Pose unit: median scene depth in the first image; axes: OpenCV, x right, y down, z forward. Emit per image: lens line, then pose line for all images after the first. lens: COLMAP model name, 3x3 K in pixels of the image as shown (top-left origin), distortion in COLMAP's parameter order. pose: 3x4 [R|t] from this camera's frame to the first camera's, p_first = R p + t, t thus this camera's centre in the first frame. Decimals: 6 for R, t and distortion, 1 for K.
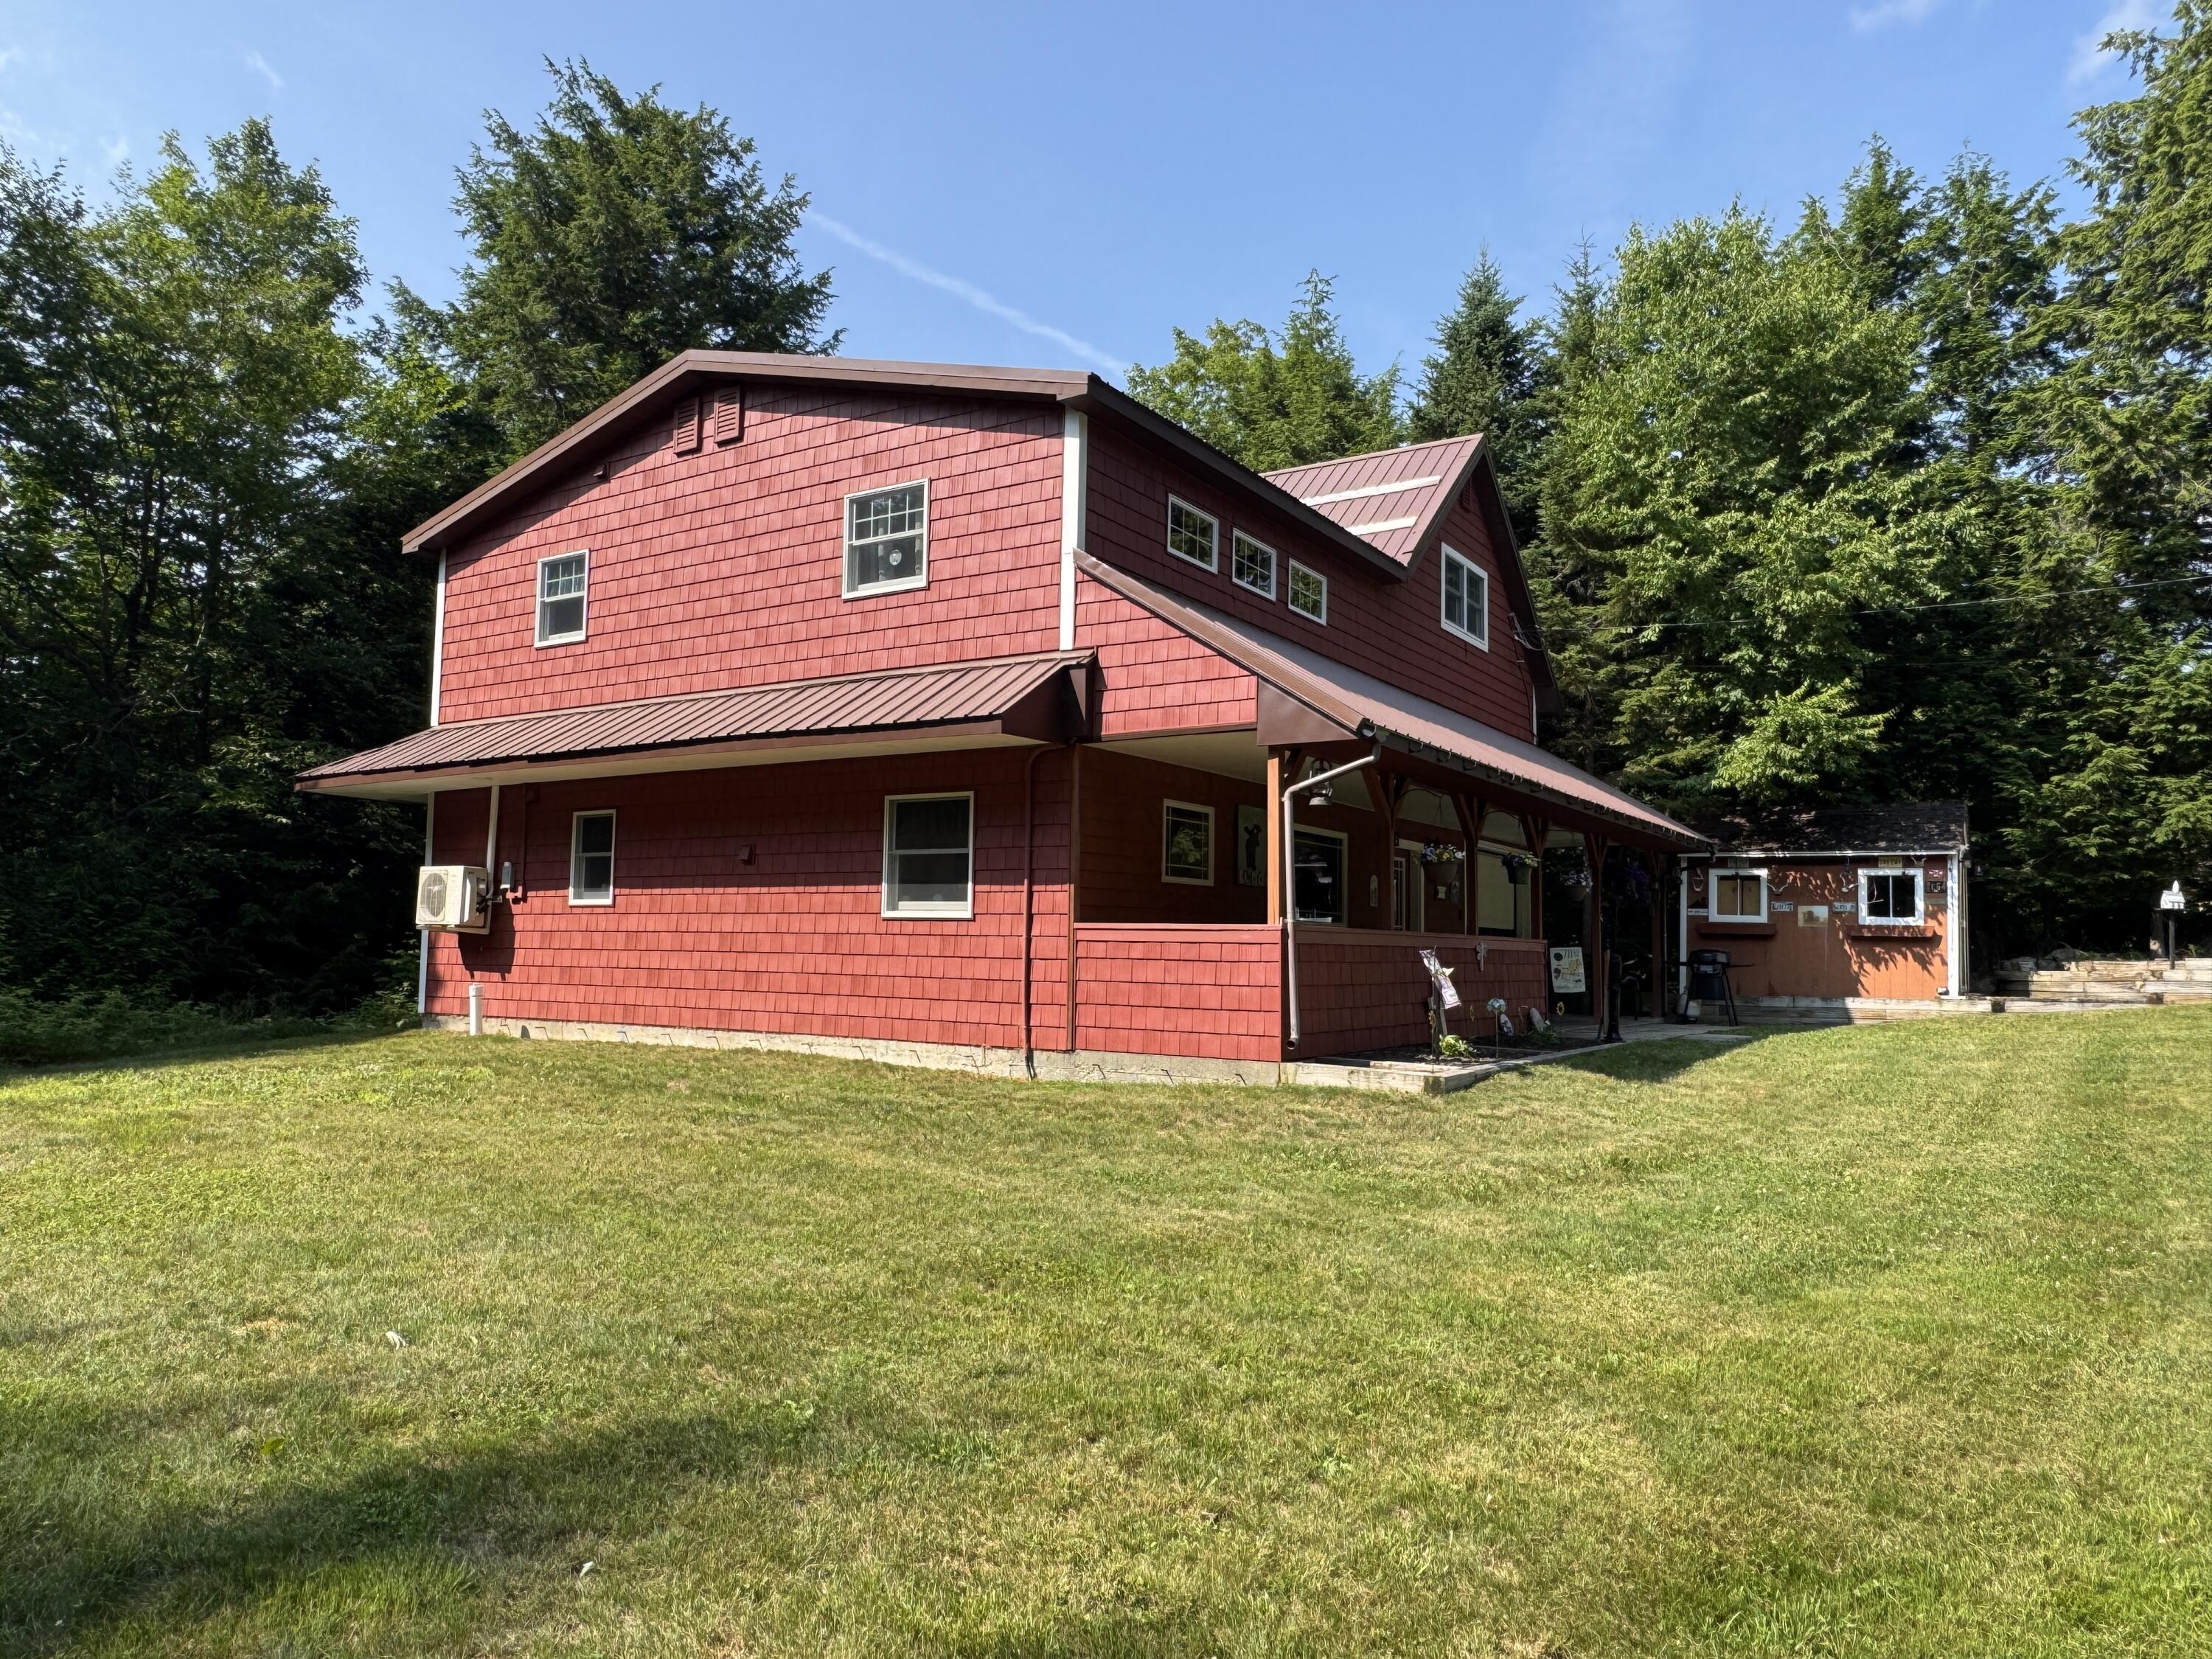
lens RADIAL K [[1460.8, 0, 1097.8], [0, 1460.8, 826.5], [0, 0, 1]] dist [-0.000977, -0.001446]
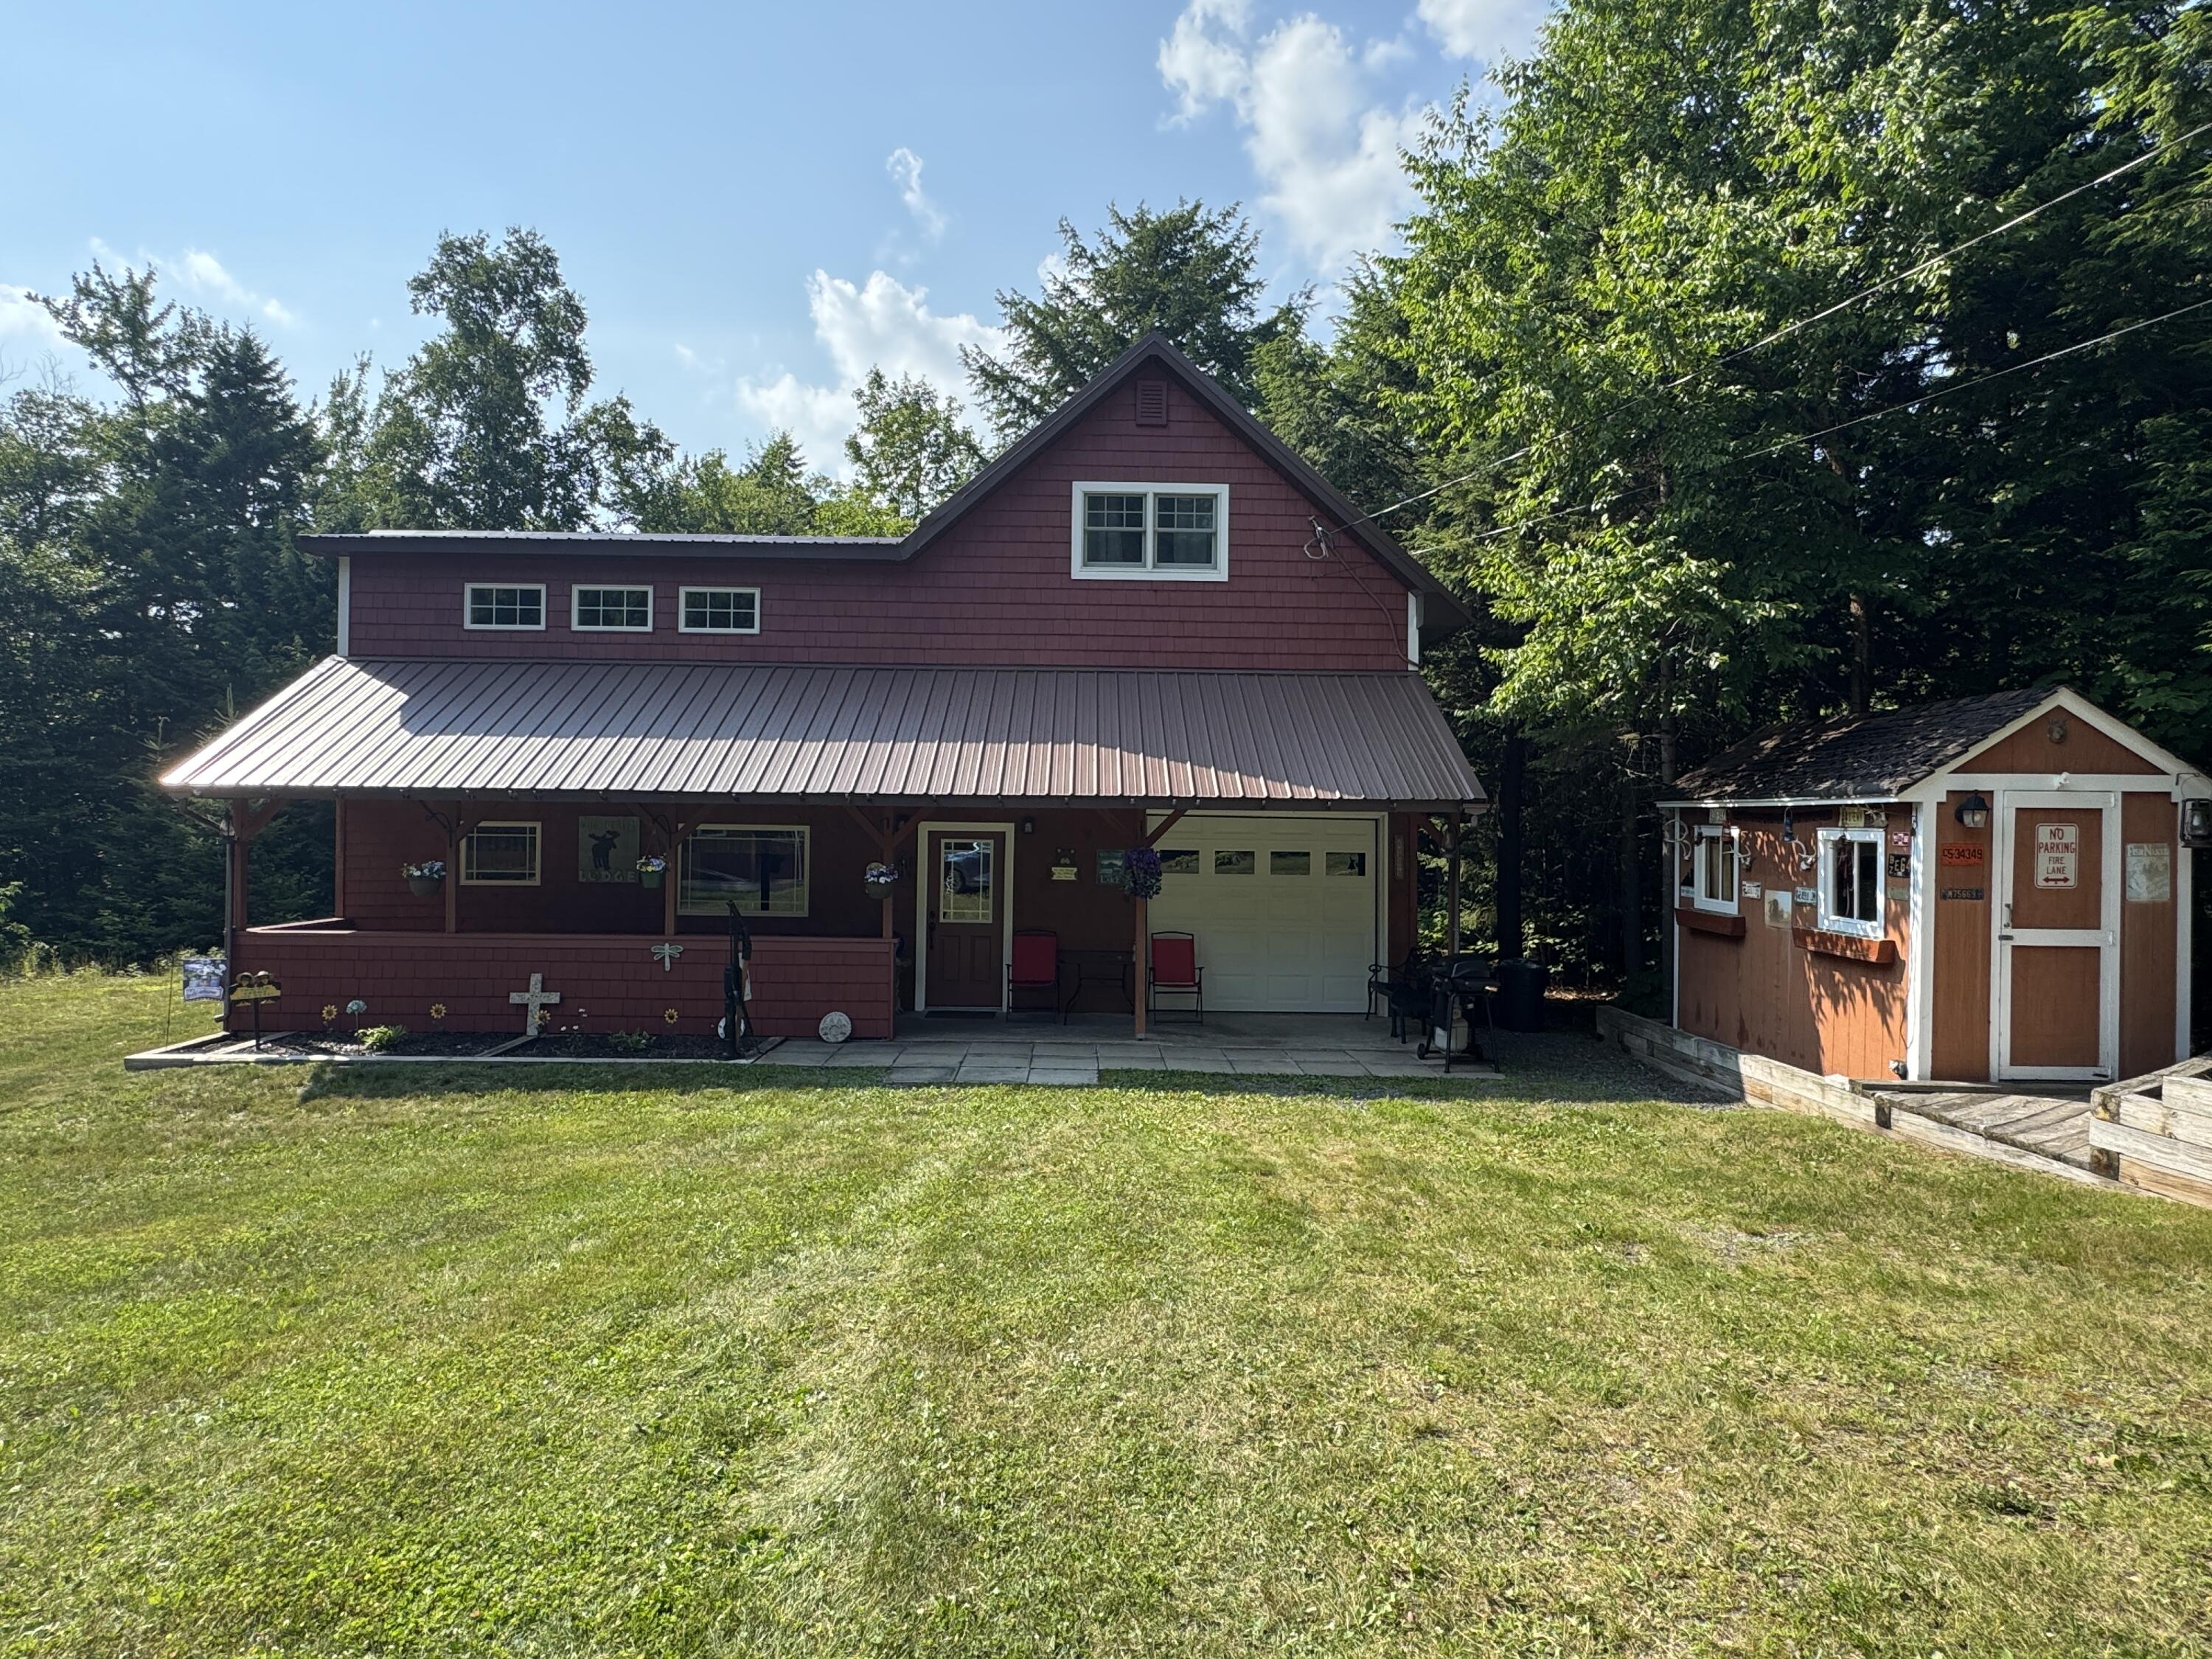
lens RADIAL K [[1184.0, 0, 1101.3], [0, 1184.0, 816.2], [0, 0, 1]] dist [-0.004027, 0.000414]
pose [[0.563469, -0.022562, -0.825829, 0.747370], [0.067484, 0.997543, 0.018791, -0.002532], [0.823376, -0.066318, 0.563607, 0.527620]]
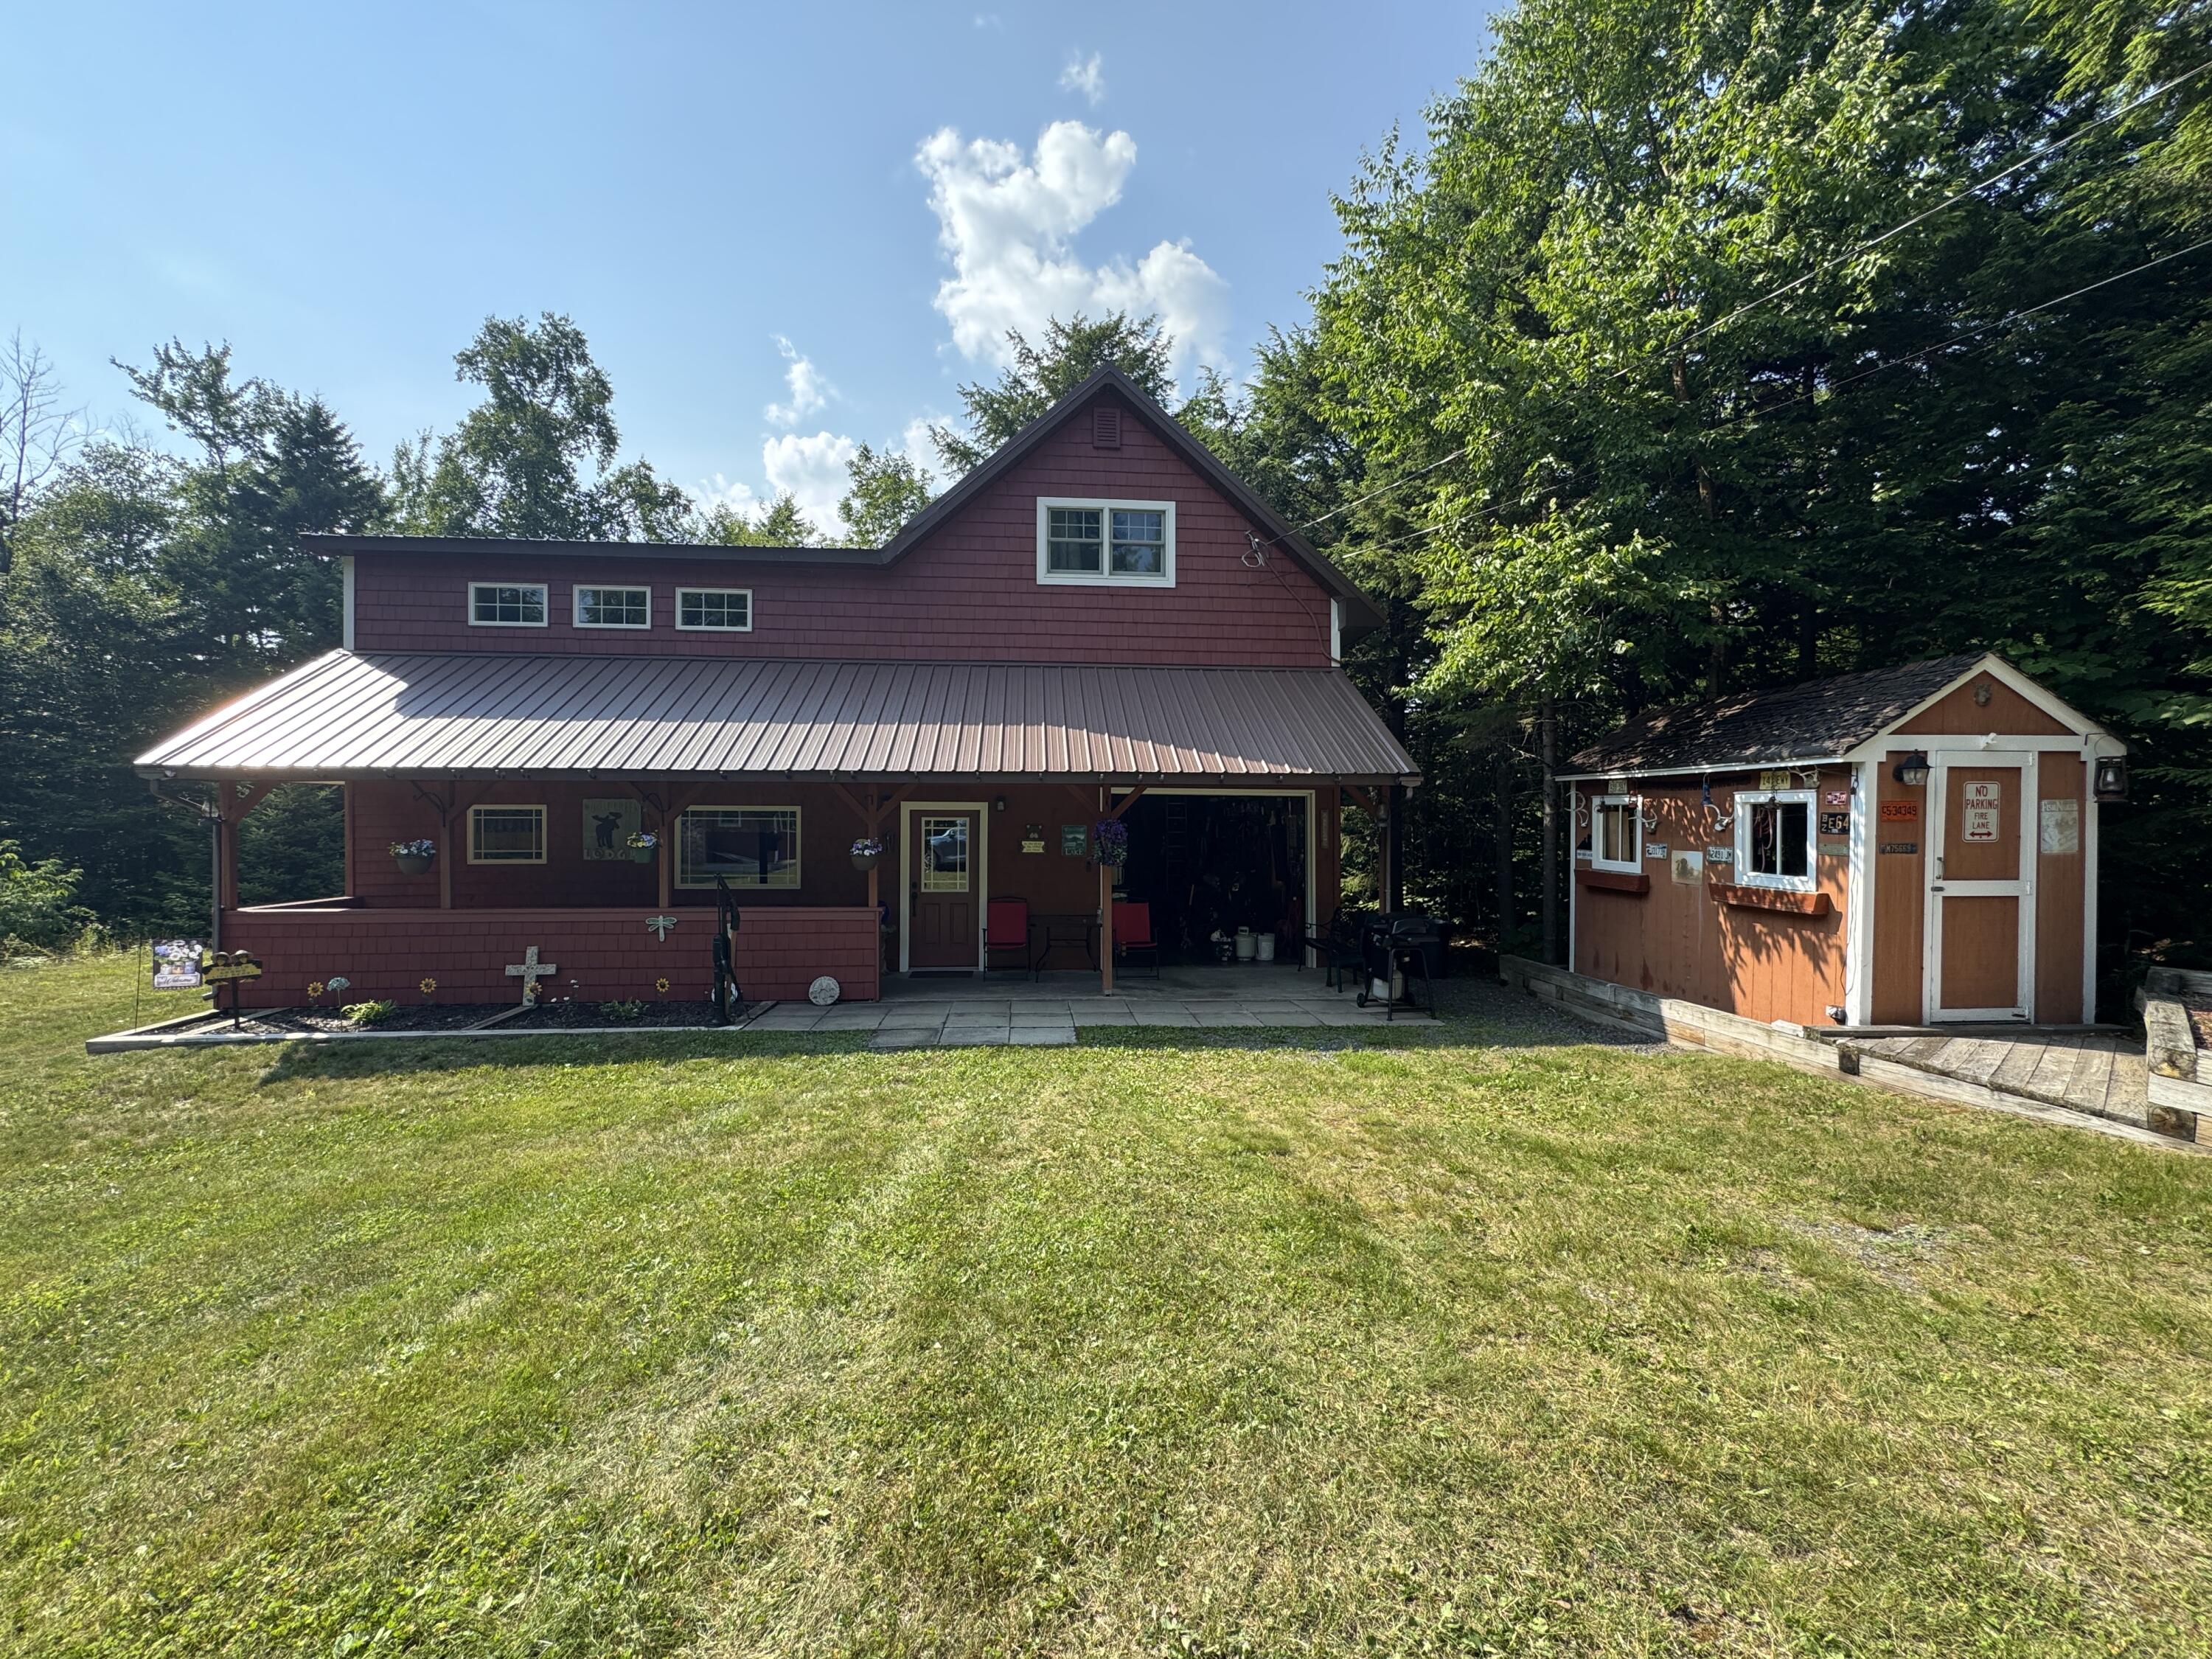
lens RADIAL K [[876.2, 0, 1106.8], [0, 876.2, 823.7], [0, 0, 1]] dist [-0.000957, -0.001171]
pose [[0.625235, -0.018416, -0.780219, 0.648859], [0.074598, 0.996554, 0.036257, 0.009259], [0.776863, -0.080872, 0.624454, 0.574061]]
